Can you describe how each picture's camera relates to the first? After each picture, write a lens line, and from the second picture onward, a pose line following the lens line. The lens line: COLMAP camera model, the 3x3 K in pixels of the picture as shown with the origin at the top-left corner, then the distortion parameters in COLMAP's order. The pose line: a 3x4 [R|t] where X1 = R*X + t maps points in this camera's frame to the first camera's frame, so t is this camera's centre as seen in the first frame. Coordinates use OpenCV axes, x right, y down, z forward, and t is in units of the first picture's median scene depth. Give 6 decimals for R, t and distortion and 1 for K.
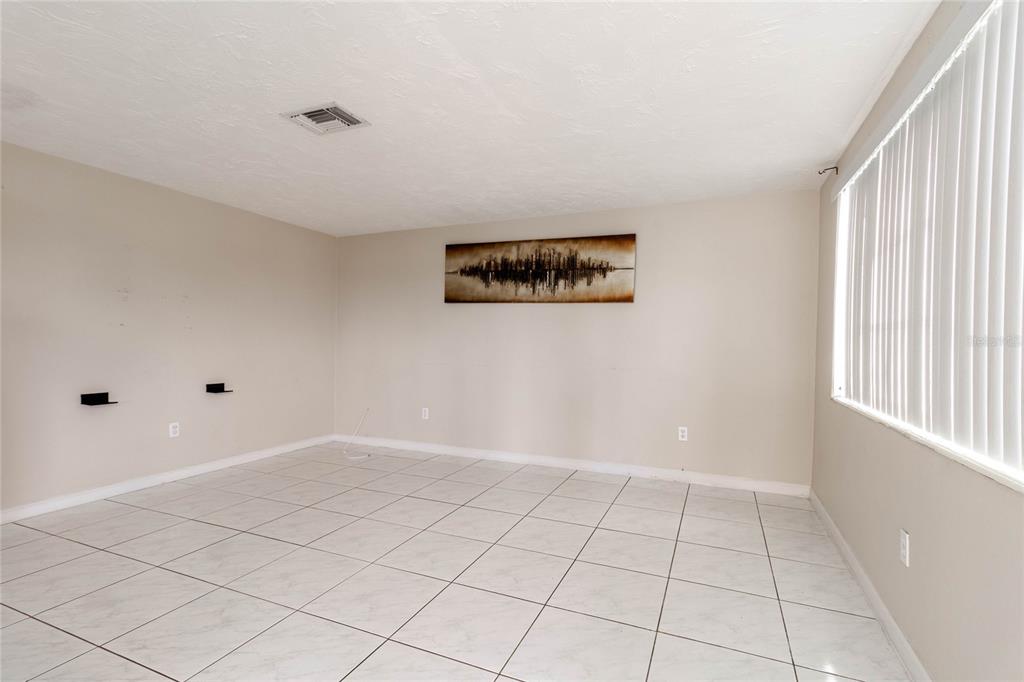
lens RADIAL K [[479.8, 0, 511.7], [0, 479.8, 342.5], [0, 0, 1]] dist [0.001333, -0.000016]
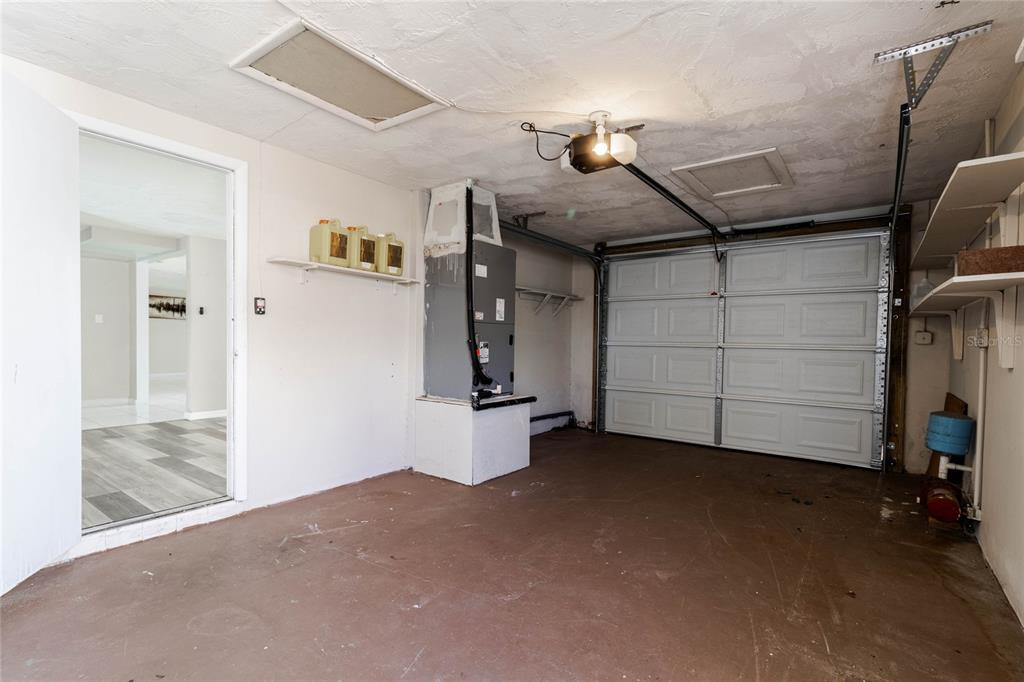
lens RADIAL K [[479.8, 0, 512.6], [0, 479.8, 344.0], [0, 0, 1]] dist [0.001333, -0.000016]
pose [[0.231401, -0.013740, 0.972762, -2.203197], [-0.007469, 0.999846, 0.015899, 0.002903], [-0.972830, -0.010944, 0.231262, -1.538210]]
